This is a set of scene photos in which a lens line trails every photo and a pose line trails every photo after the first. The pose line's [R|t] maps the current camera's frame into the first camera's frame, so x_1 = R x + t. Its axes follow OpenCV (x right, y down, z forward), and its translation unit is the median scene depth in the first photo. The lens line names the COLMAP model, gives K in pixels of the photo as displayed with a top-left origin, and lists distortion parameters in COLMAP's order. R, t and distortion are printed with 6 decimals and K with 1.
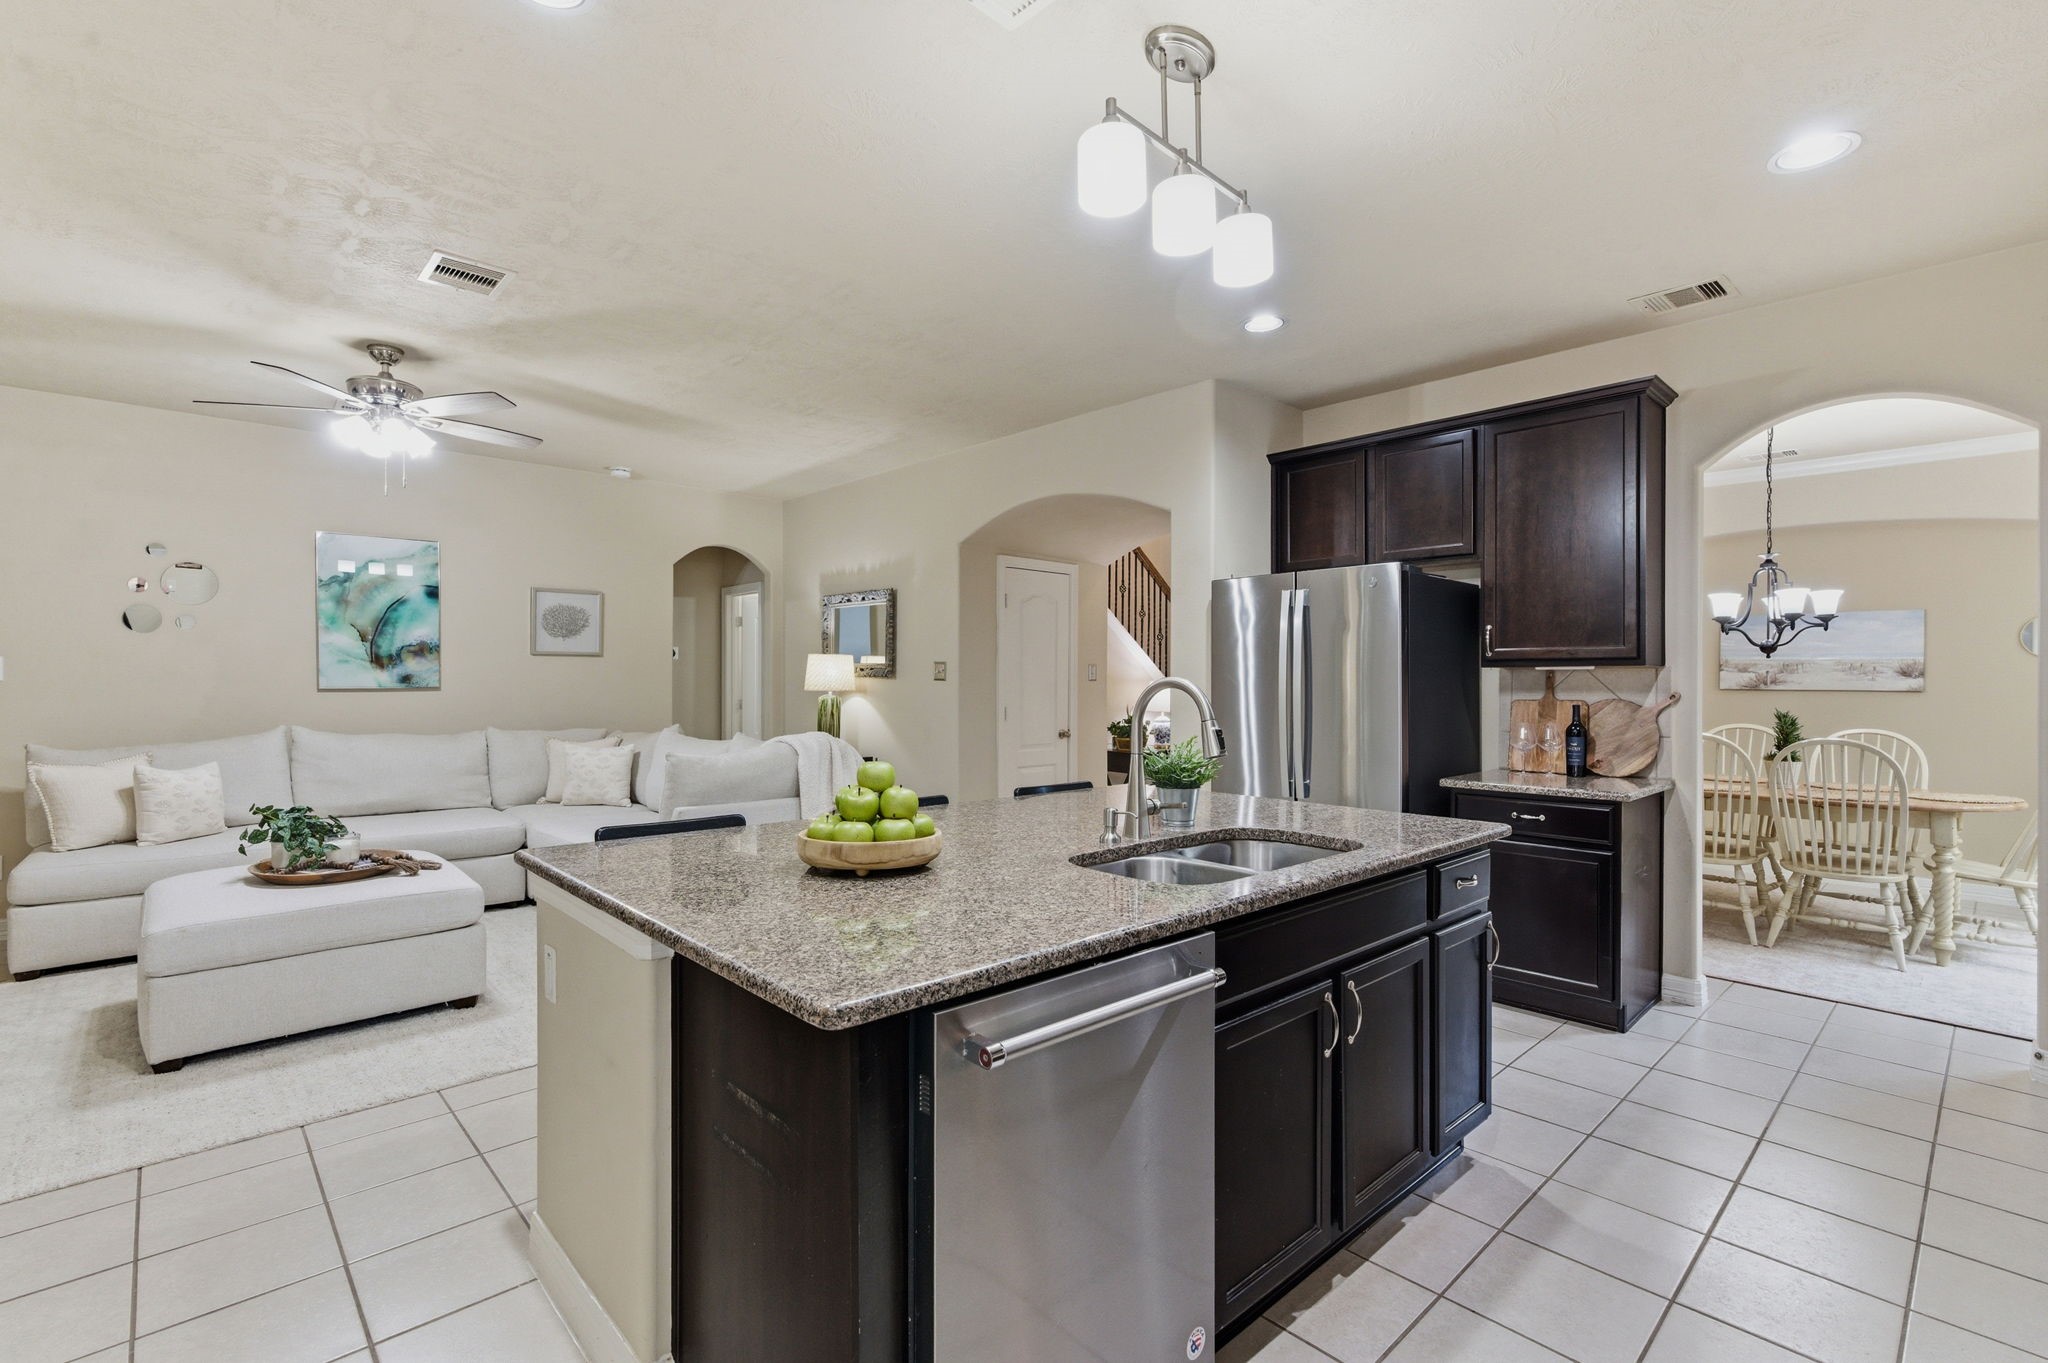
lens RADIAL K [[963.1, 0, 1024.0], [0, 963.1, 681.5], [0, 0, 1]] dist [0.000031, -0.000083]
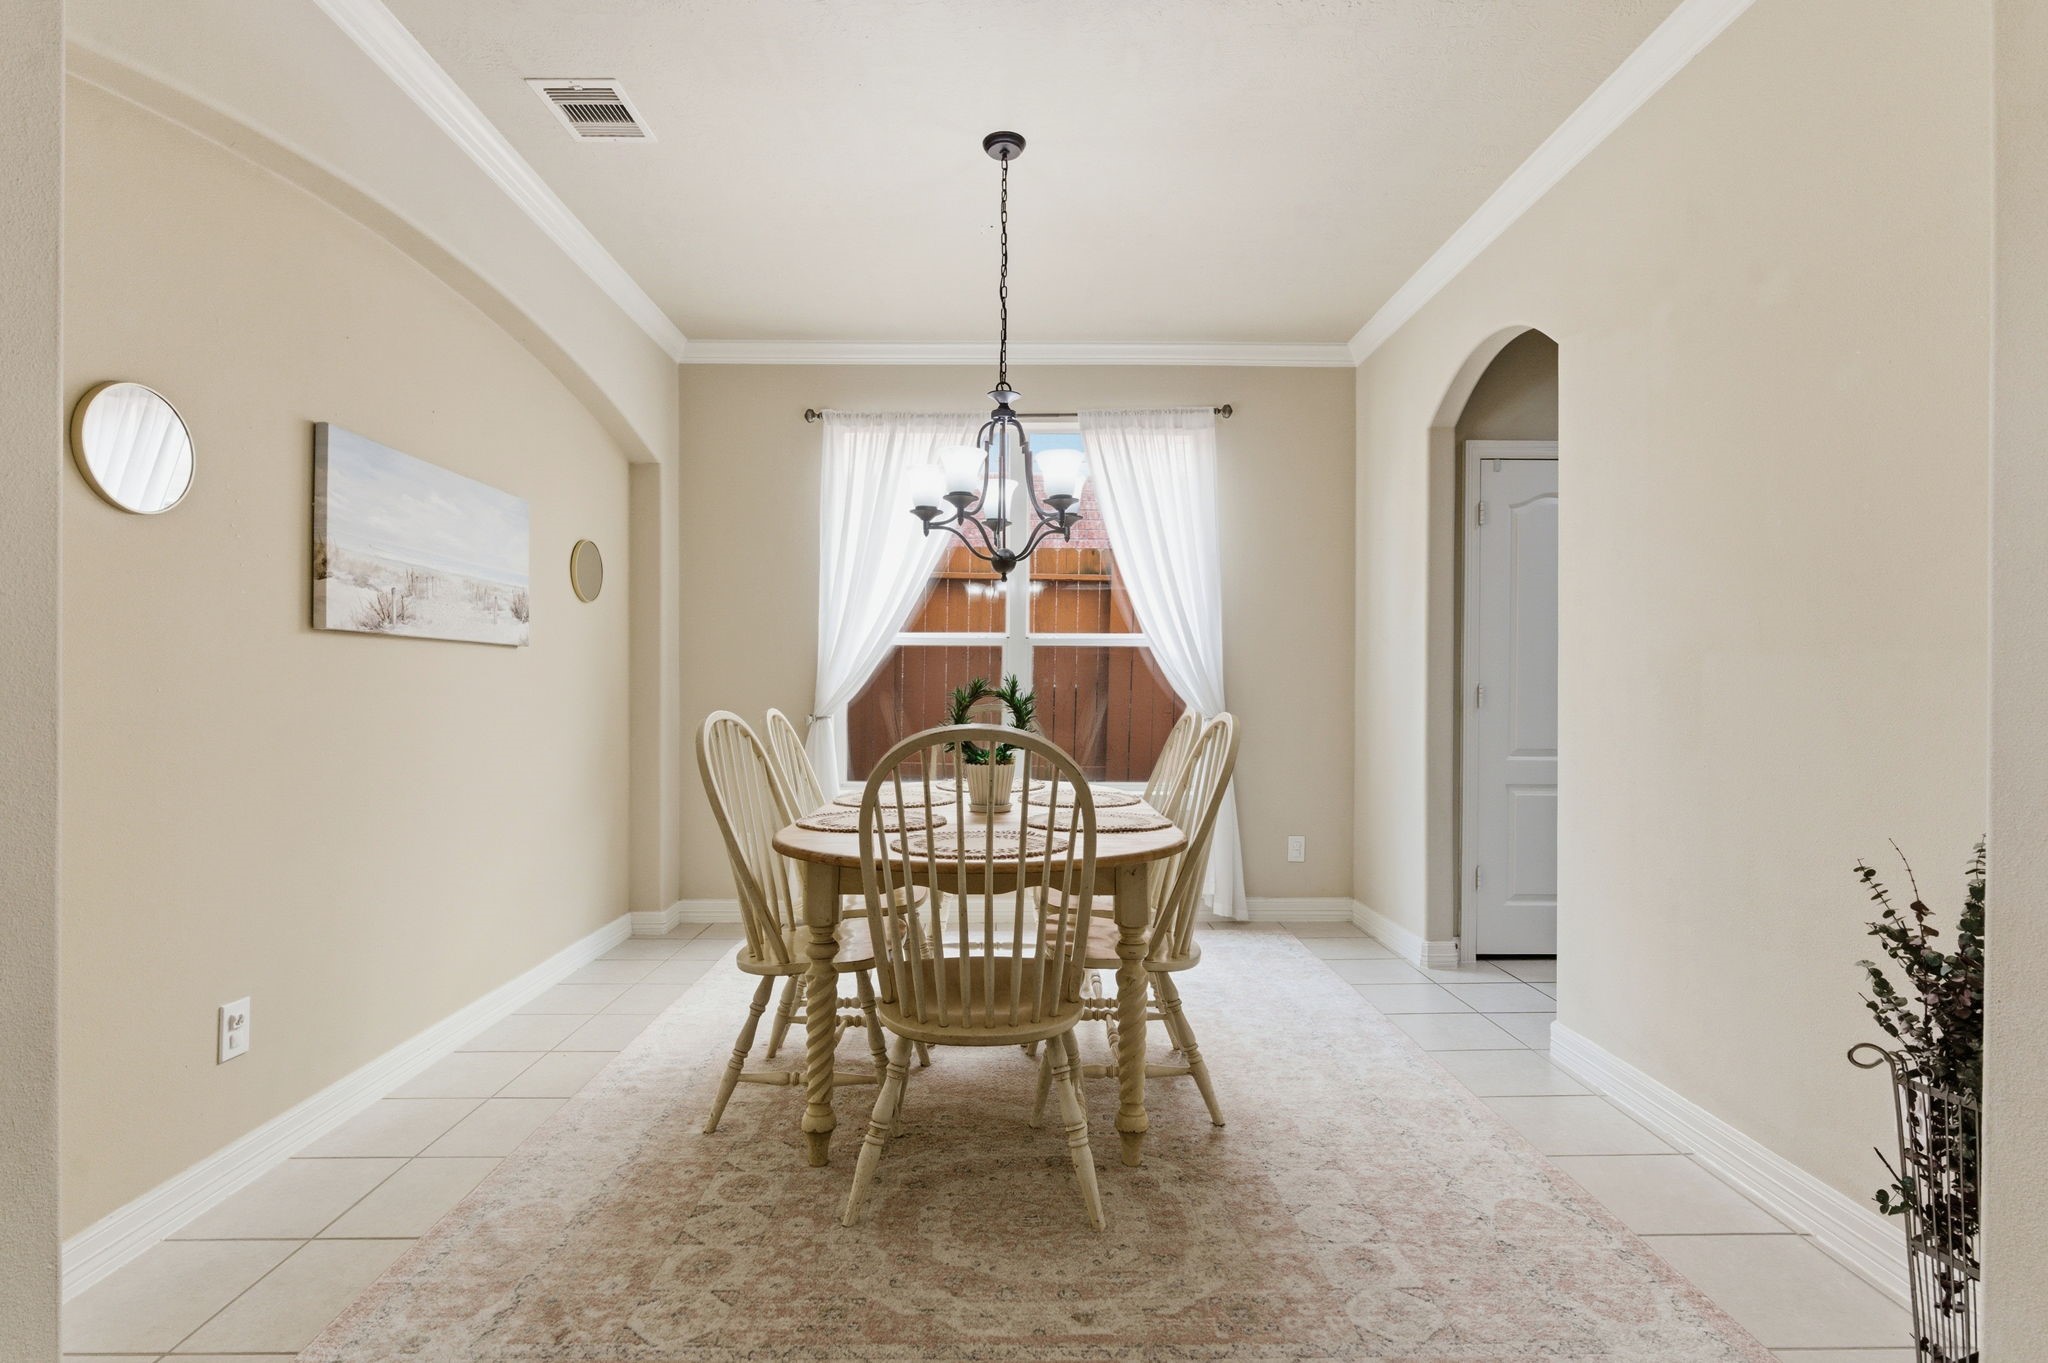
lens RADIAL K [[963.1, 0, 1024.0], [0, 963.1, 681.5], [0, 0, 1]] dist [0.000031, -0.000083]
pose [[-0.750333, -0.004739, 0.661043, 0.325260], [-0.001524, 0.999984, 0.005438, 0.025565], [-0.661059, 0.003073, -0.750328, 1.157306]]
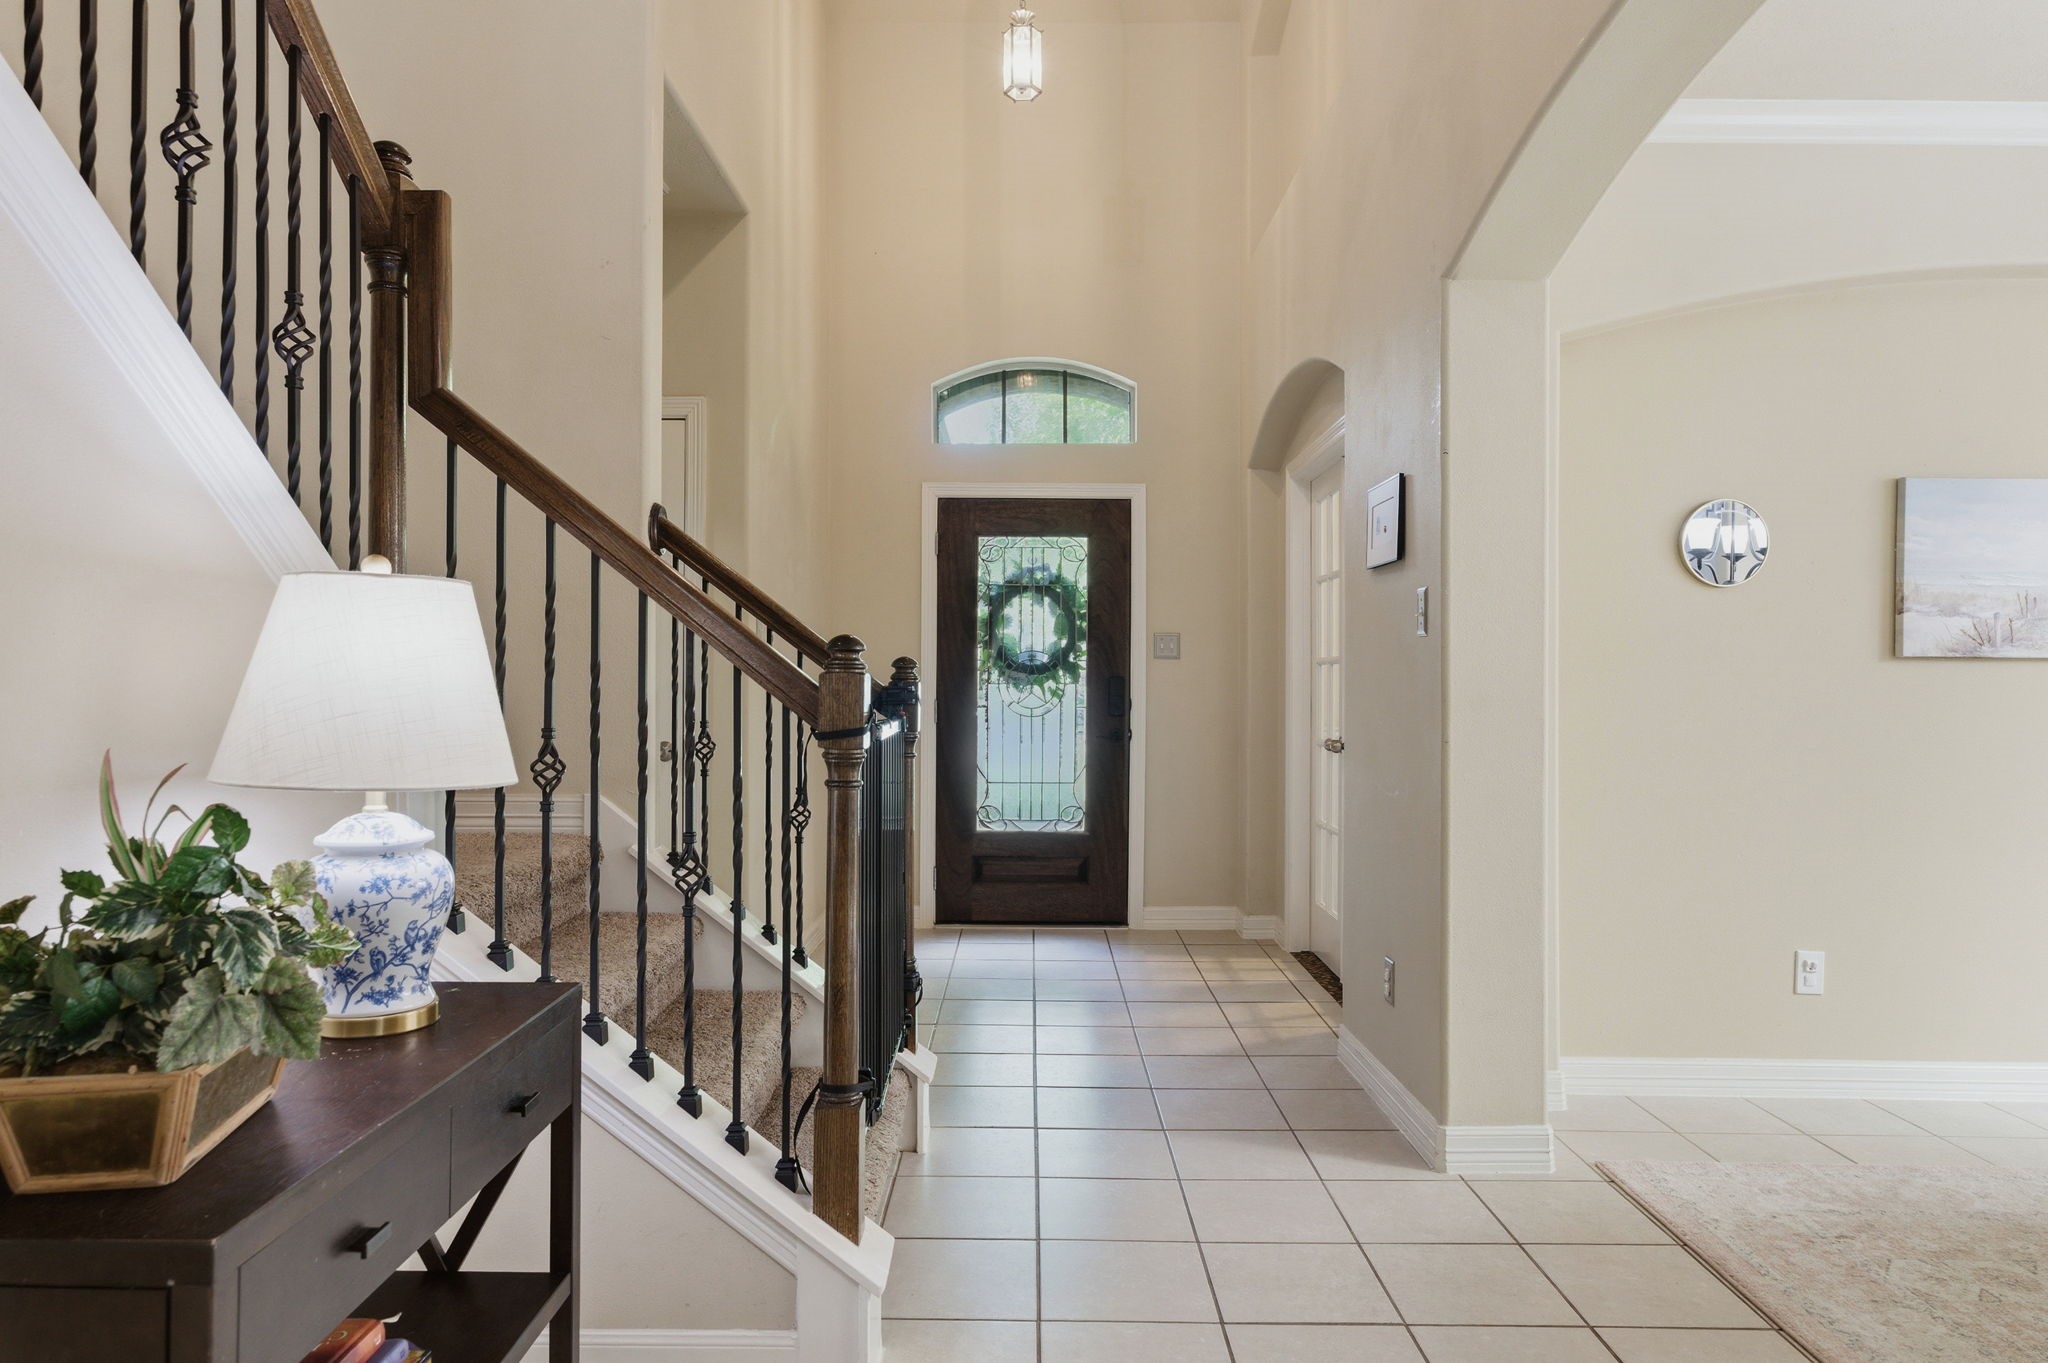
lens RADIAL K [[1379.1, 0, 1024.0], [0, 1379.1, 681.5], [0, 0, 1]] dist [-0.000125, 0.000040]
pose [[0.675195, -0.001669, 0.737637, 0.064771], [0.004587, 0.999988, -0.001936, 0.017932], [-0.737625, 0.004691, 0.675194, 0.935366]]
